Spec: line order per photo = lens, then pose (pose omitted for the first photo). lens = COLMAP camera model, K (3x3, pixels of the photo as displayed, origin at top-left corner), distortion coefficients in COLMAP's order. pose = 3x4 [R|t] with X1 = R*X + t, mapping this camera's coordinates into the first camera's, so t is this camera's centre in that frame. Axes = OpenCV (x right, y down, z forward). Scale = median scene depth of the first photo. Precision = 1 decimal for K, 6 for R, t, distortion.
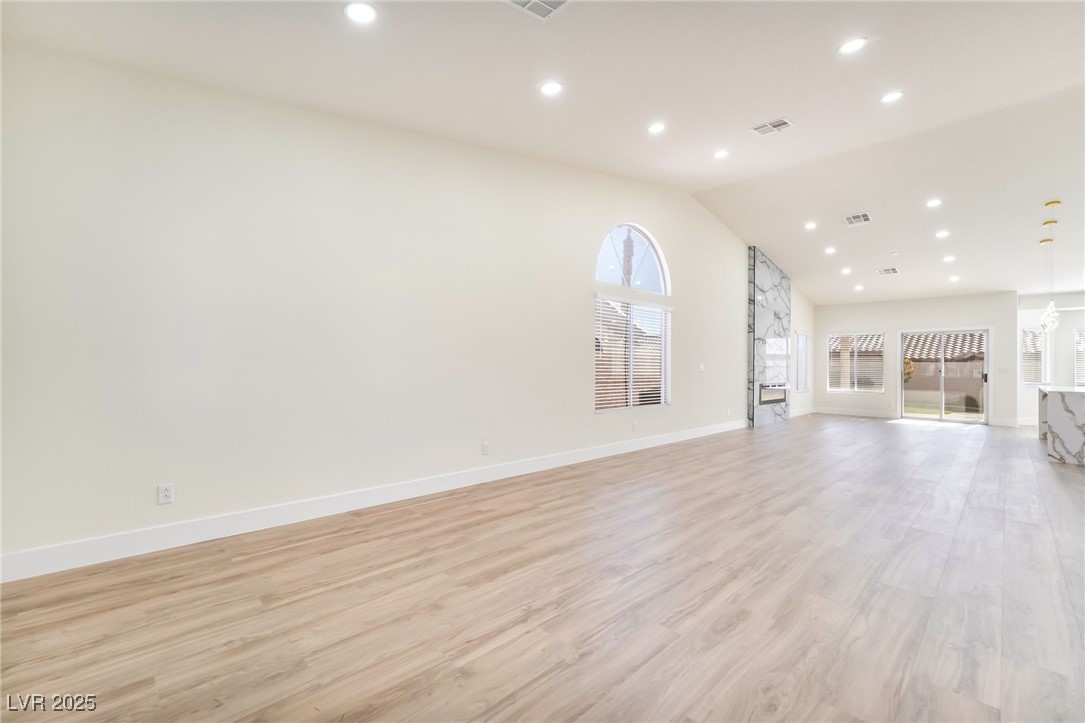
lens RADIAL K [[436.7, 0, 537.1], [0, 436.7, 363.6], [0, 0, 1]] dist [-0.002372, 0.000943]
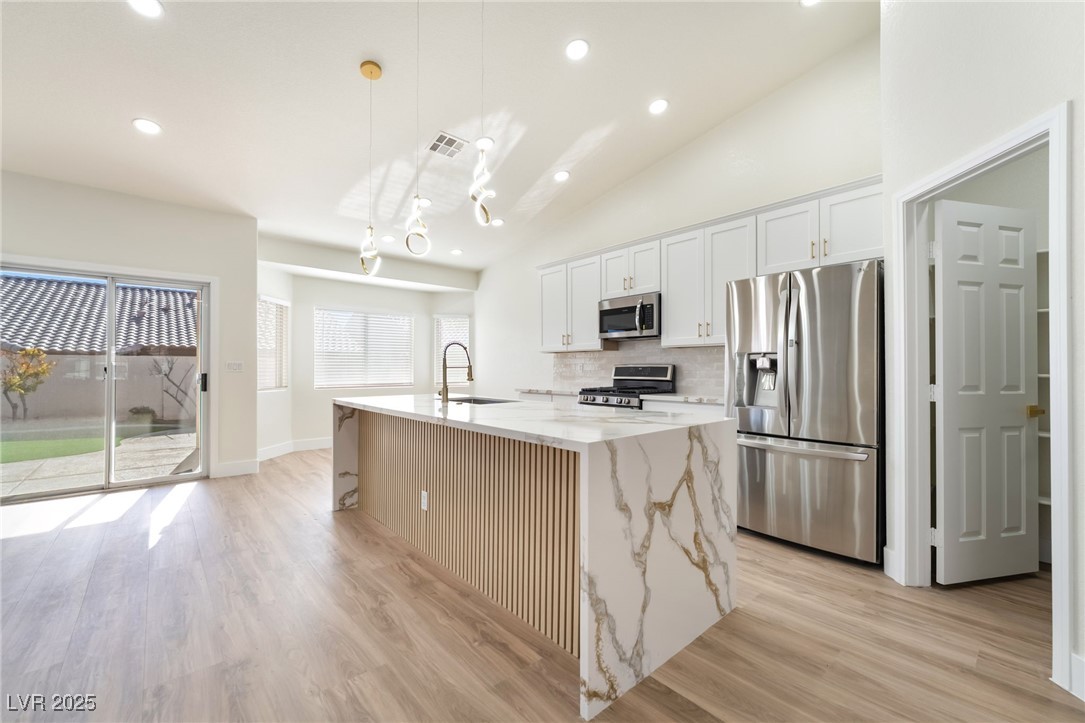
lens RADIAL K [[436.7, 0, 542.3], [0, 436.7, 361.7], [0, 0, 1]] dist [-0.002372, 0.000943]
pose [[0.022541, 0.001133, 0.999745, 0.478934], [-0.001703, 0.999998, -0.001094, 0.007677], [-0.999744, -0.001678, 0.022543, 0.533579]]
